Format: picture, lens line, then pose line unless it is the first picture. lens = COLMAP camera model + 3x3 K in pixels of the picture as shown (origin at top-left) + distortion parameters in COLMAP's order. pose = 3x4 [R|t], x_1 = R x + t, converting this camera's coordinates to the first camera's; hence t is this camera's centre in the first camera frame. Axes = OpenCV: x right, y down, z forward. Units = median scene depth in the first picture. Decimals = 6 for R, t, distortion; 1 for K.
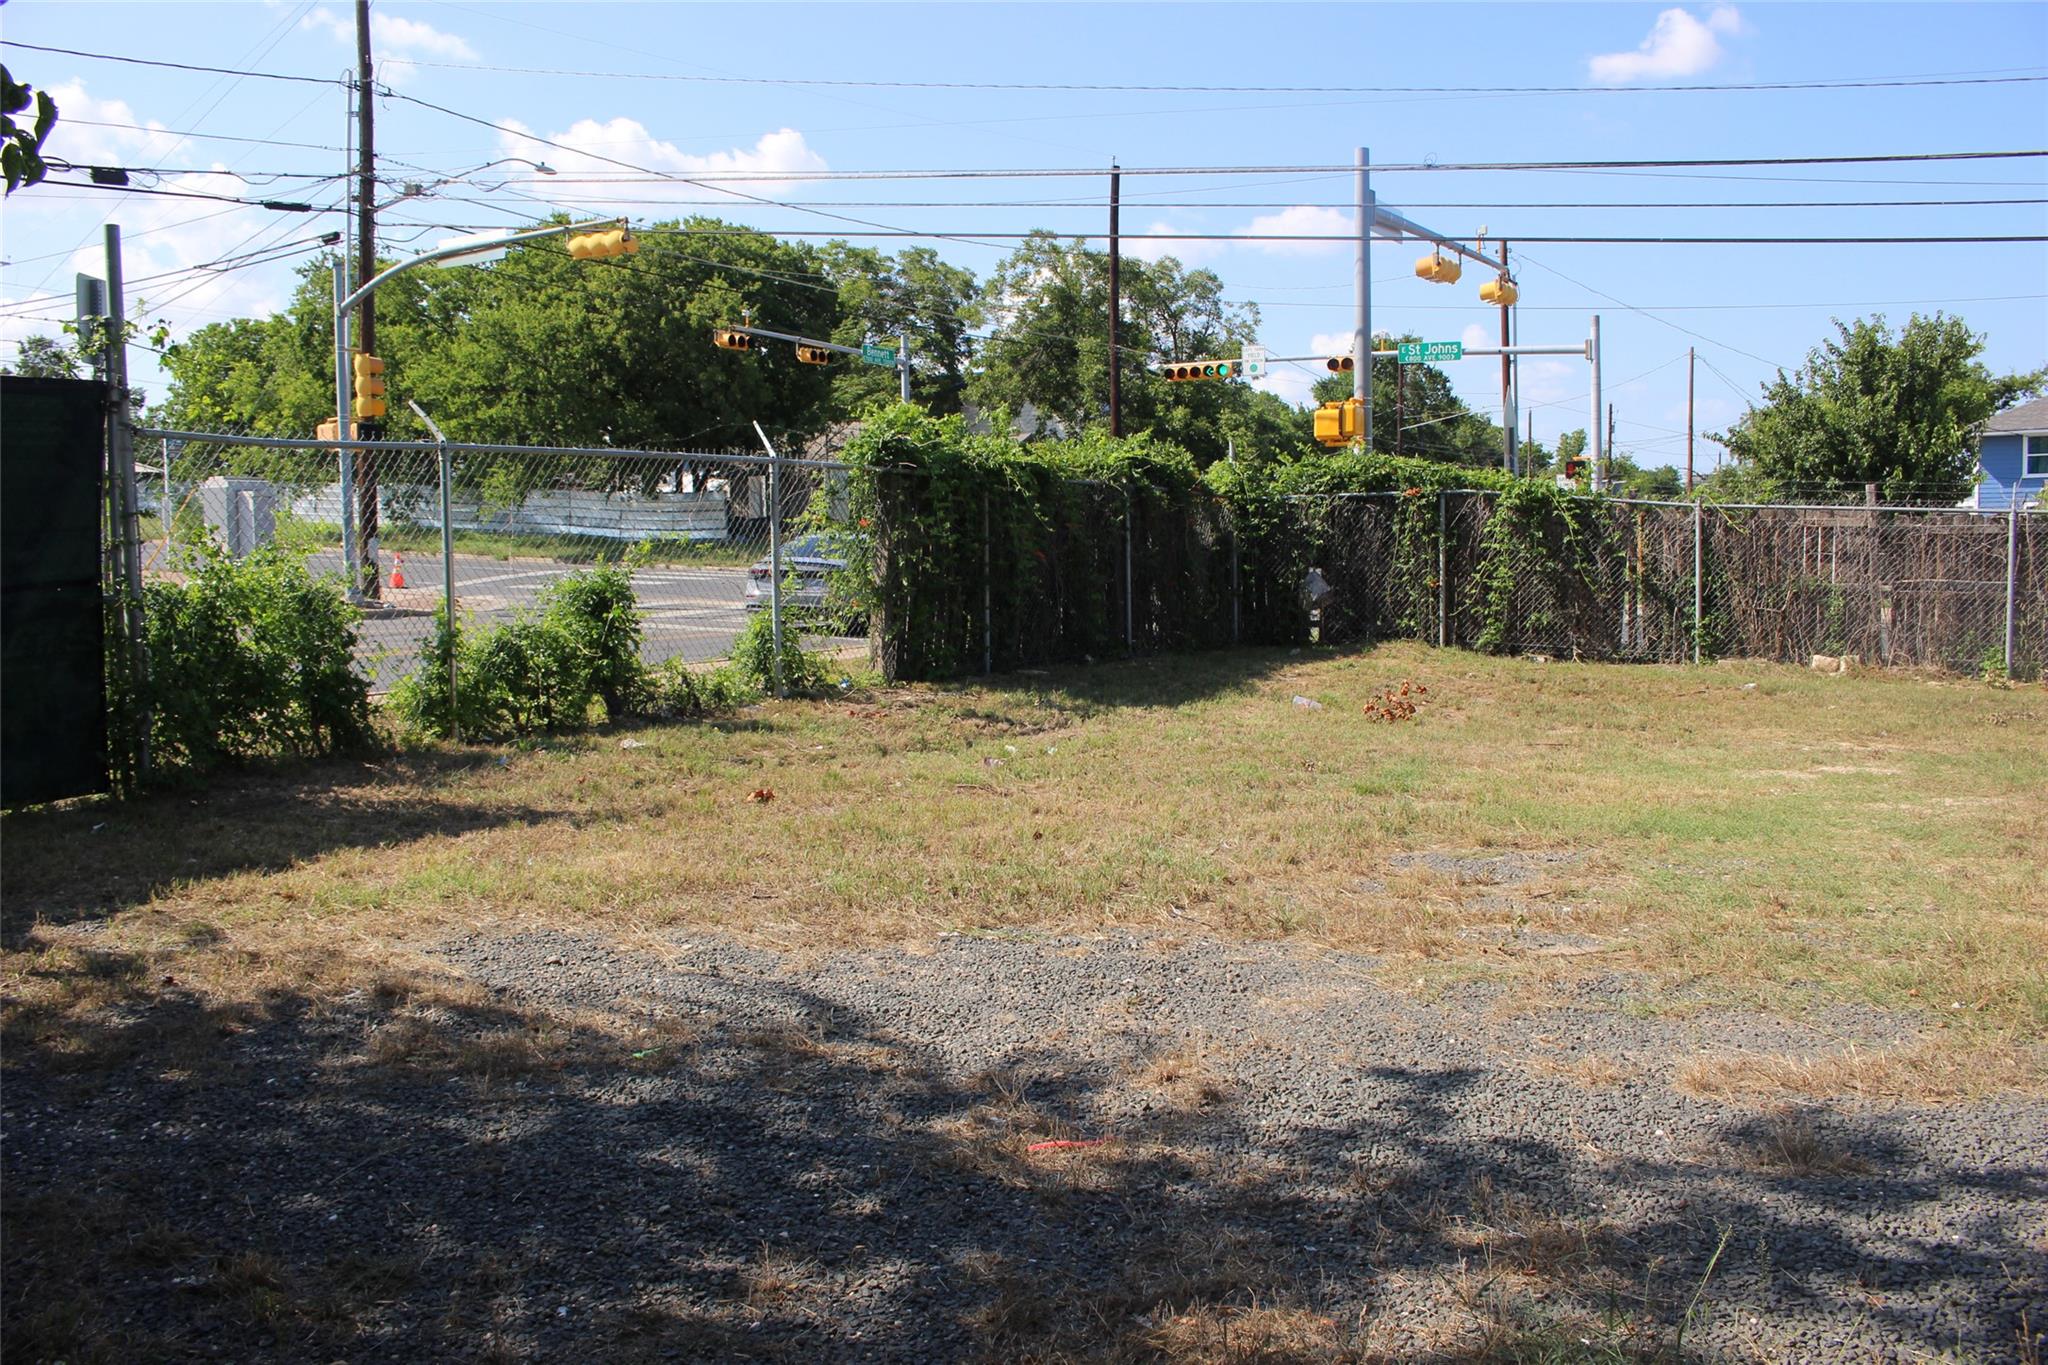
lens RADIAL K [[1748.9, 0, 1024.0], [0, 1748.9, 682.5], [0, 0, 1]] dist [-0.204392, 0.257469]
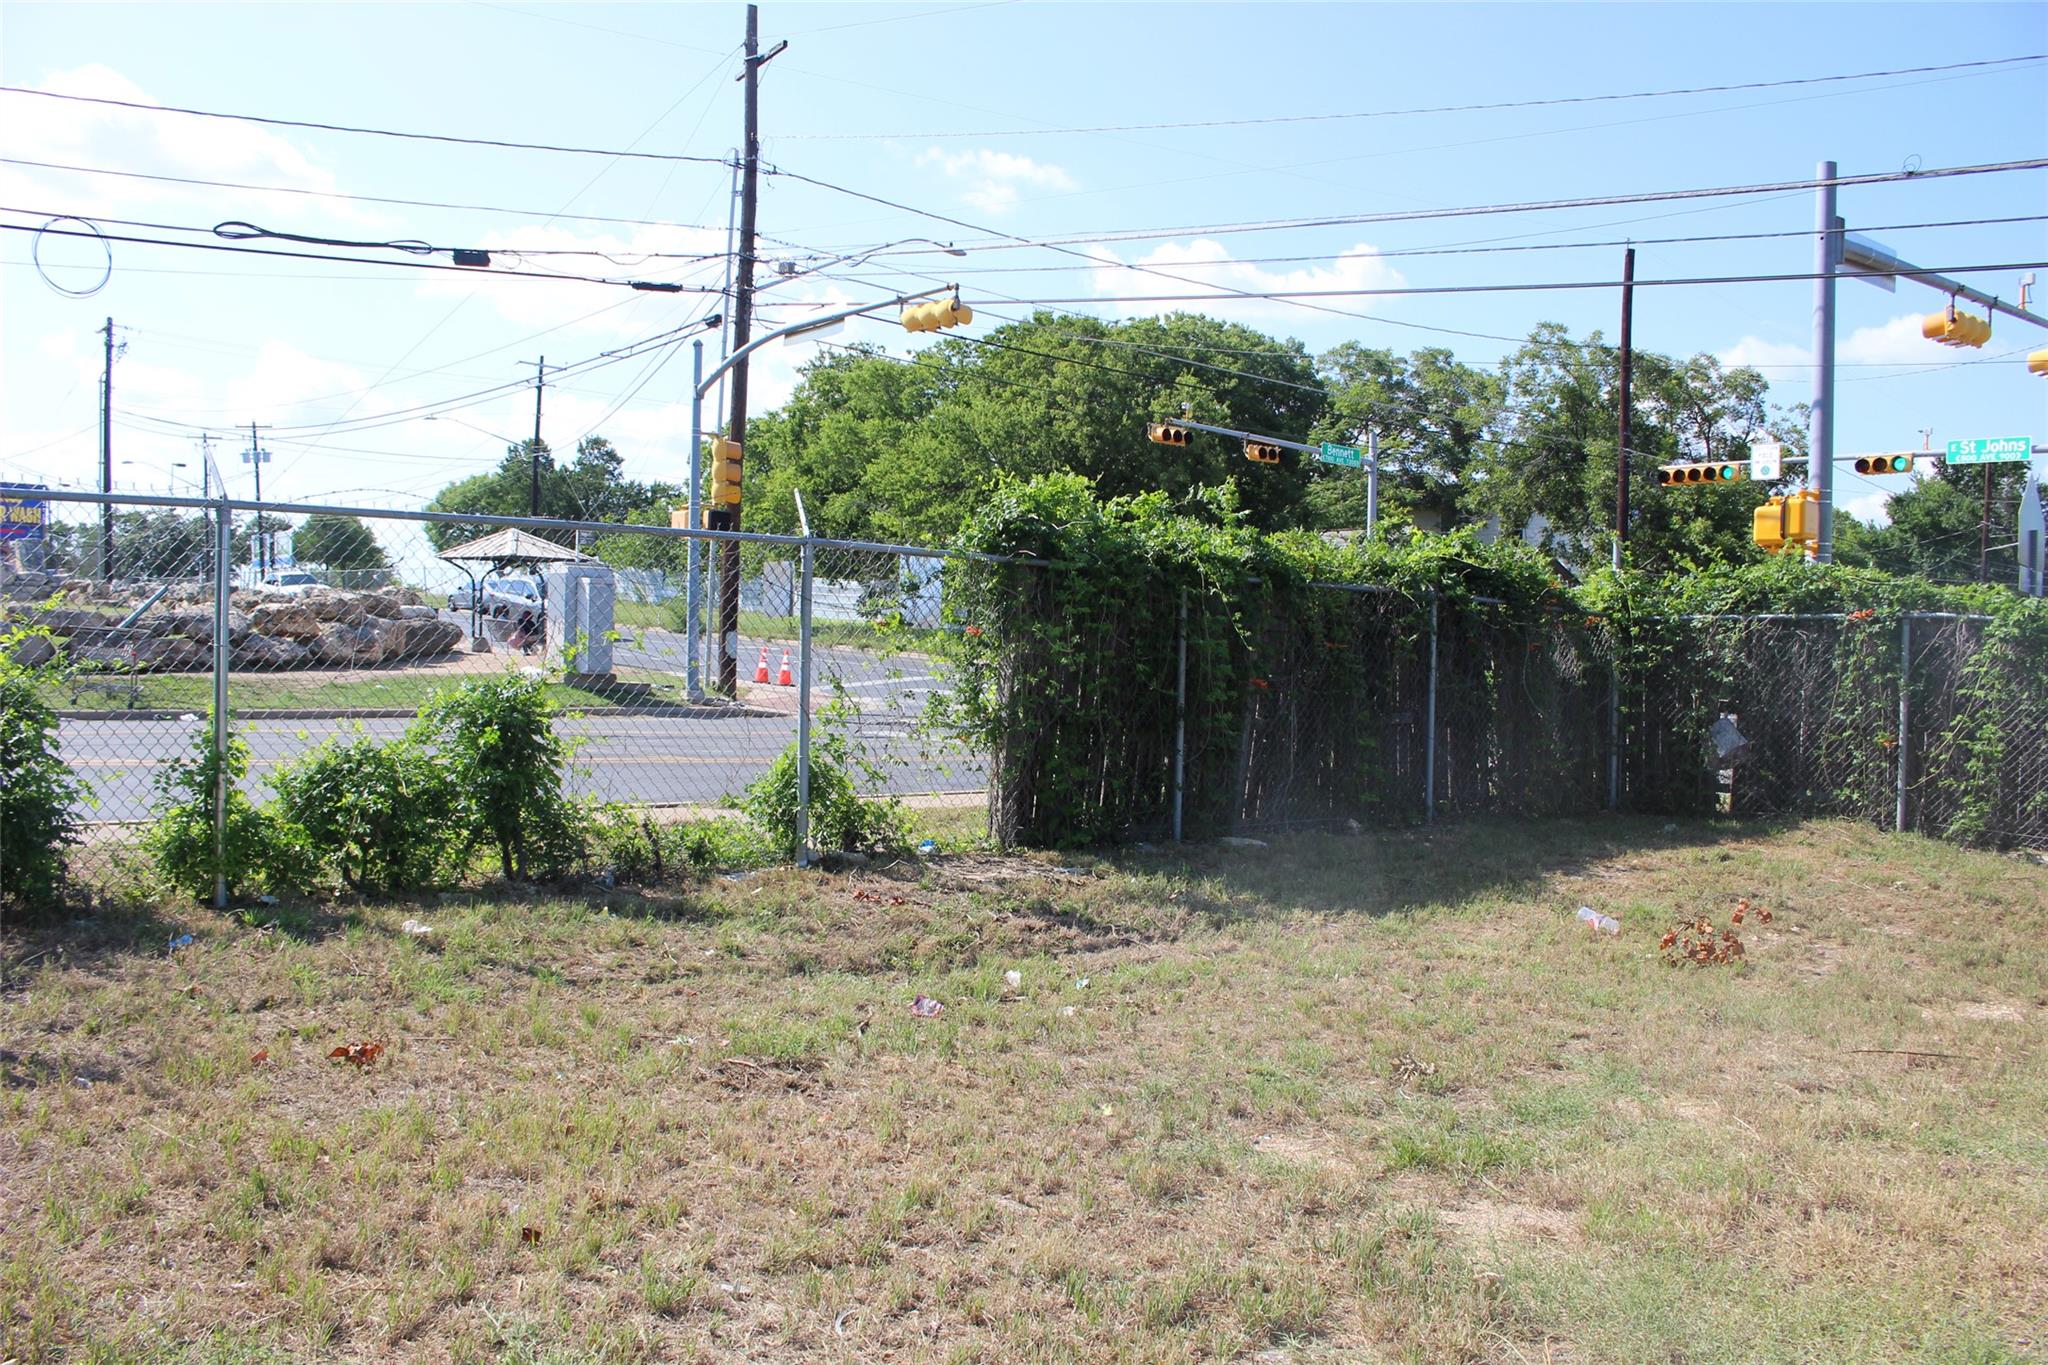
lens RADIAL K [[1698.9, 0, 1024.0], [0, 1698.9, 682.5], [0, 0, 1]] dist [-0.140297, 0.087366]
pose [[0.942878, 0.041128, -0.330590, 0.079345], [-0.061835, 0.996712, -0.052360, -0.015572], [0.327349, 0.069811, 0.942321, 0.153450]]
